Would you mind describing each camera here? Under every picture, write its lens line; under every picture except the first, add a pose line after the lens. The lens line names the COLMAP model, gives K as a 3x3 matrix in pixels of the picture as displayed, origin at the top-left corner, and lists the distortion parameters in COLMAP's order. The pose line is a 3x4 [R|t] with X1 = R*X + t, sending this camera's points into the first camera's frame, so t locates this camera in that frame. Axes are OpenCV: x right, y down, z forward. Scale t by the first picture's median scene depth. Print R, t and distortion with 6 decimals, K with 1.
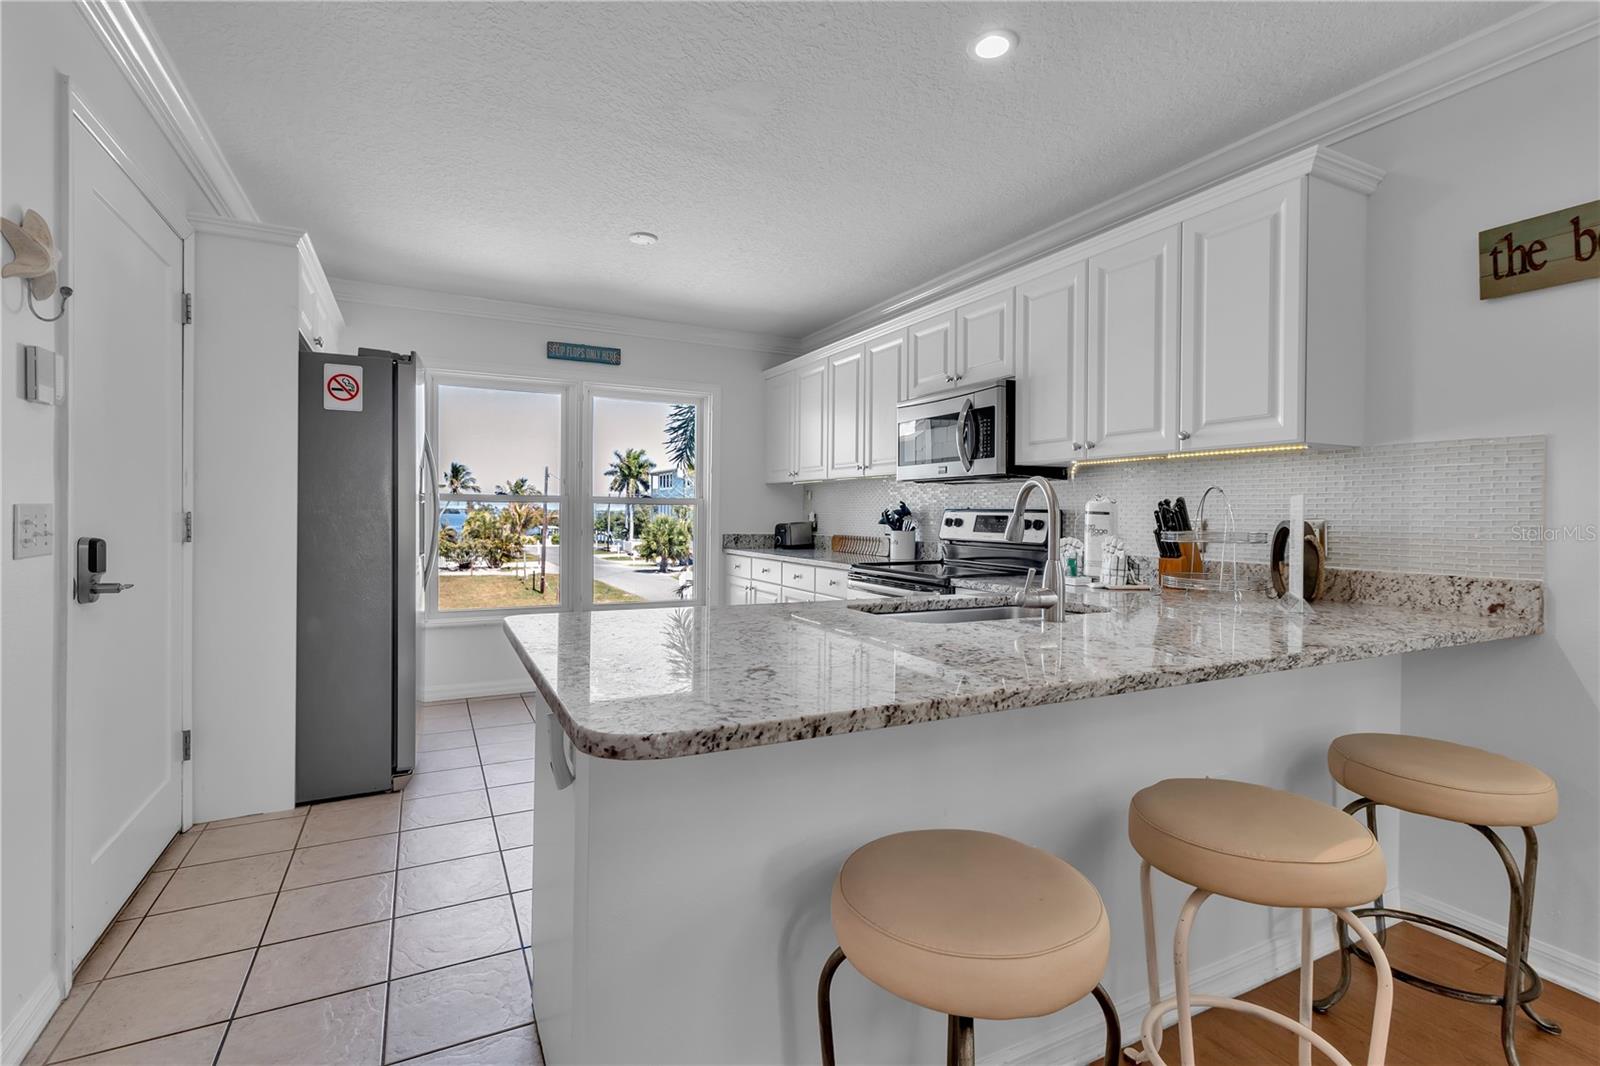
lens RADIAL K [[732.0, 0, 801.0], [0, 732.0, 523.7], [0, 0, 1]] dist [0.001994, 0.000272]
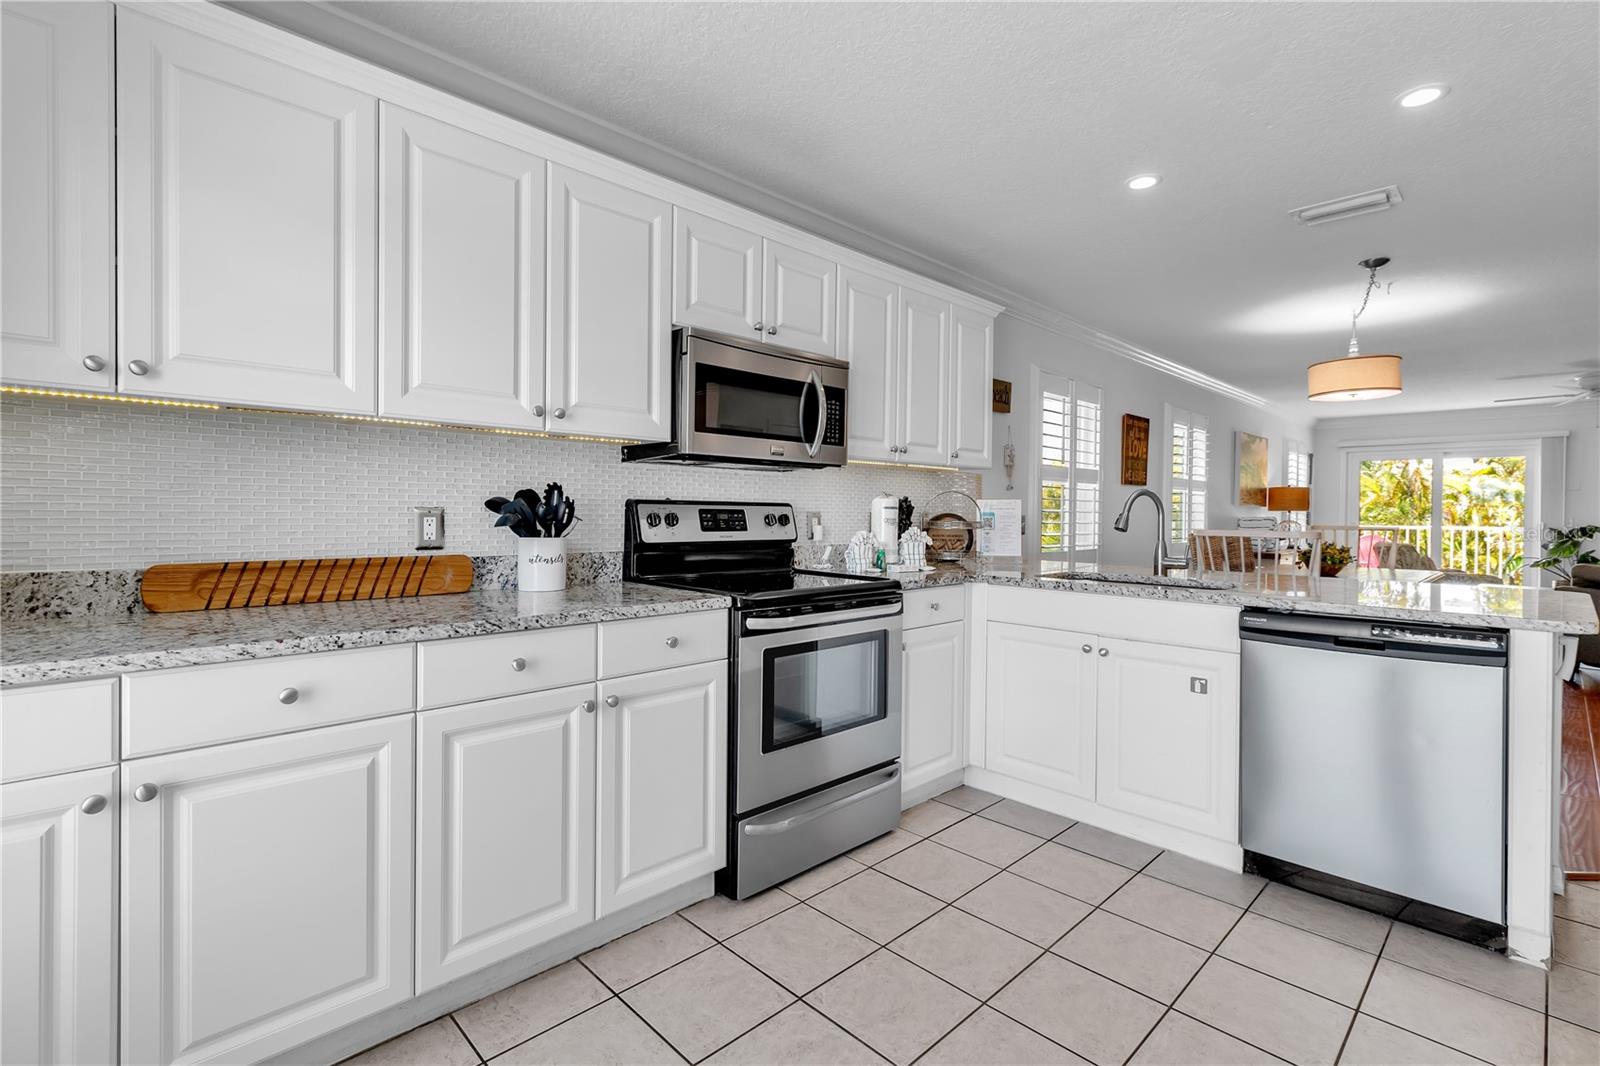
lens RADIAL K [[732.0, 0, 797.9], [0, 732.0, 523.5], [0, 0, 1]] dist [0.001994, 0.000272]
pose [[-0.291644, -0.031378, 0.956012, -0.639020], [-0.001396, 0.999475, 0.032379, -0.027148], [-0.956526, 0.008109, -0.291535, 1.441345]]
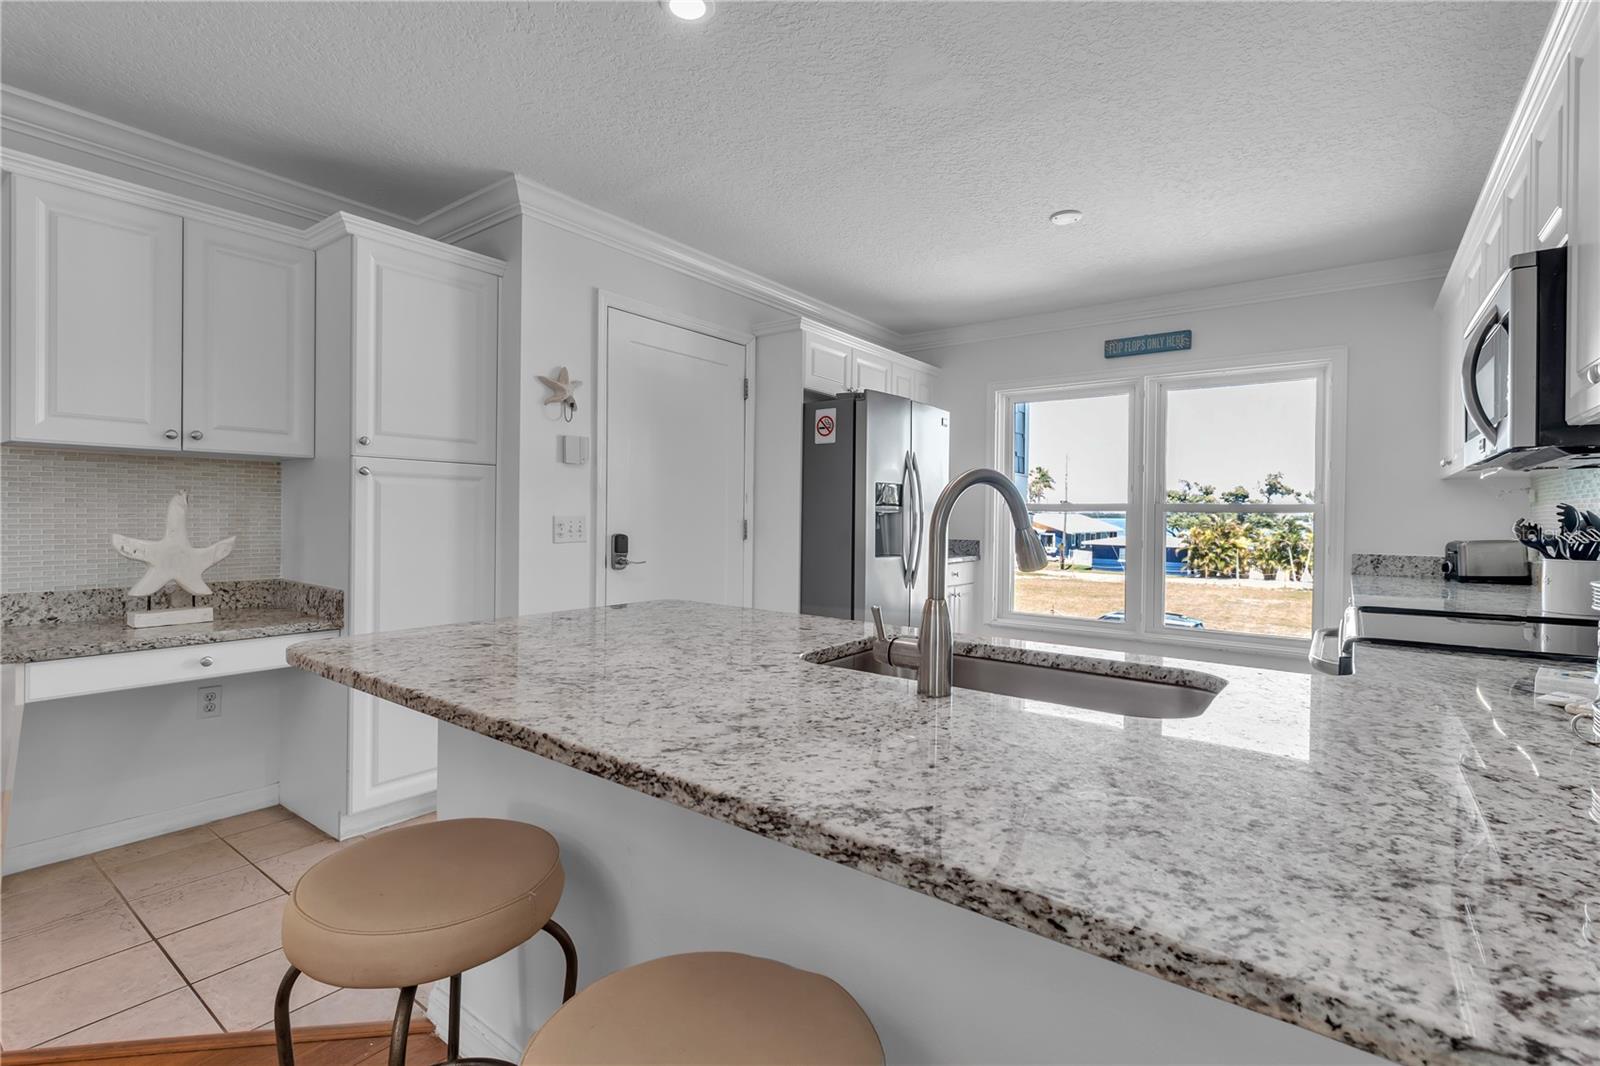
lens RADIAL K [[732.0, 0, 798.6], [0, 732.0, 521.4], [0, 0, 1]] dist [0.001994, 0.000272]
pose [[0.437423, 0.004438, -0.899245, 0.545232], [-0.018634, 0.999818, -0.004130, -0.007739], [0.899063, 0.018563, 0.437426, 0.384673]]
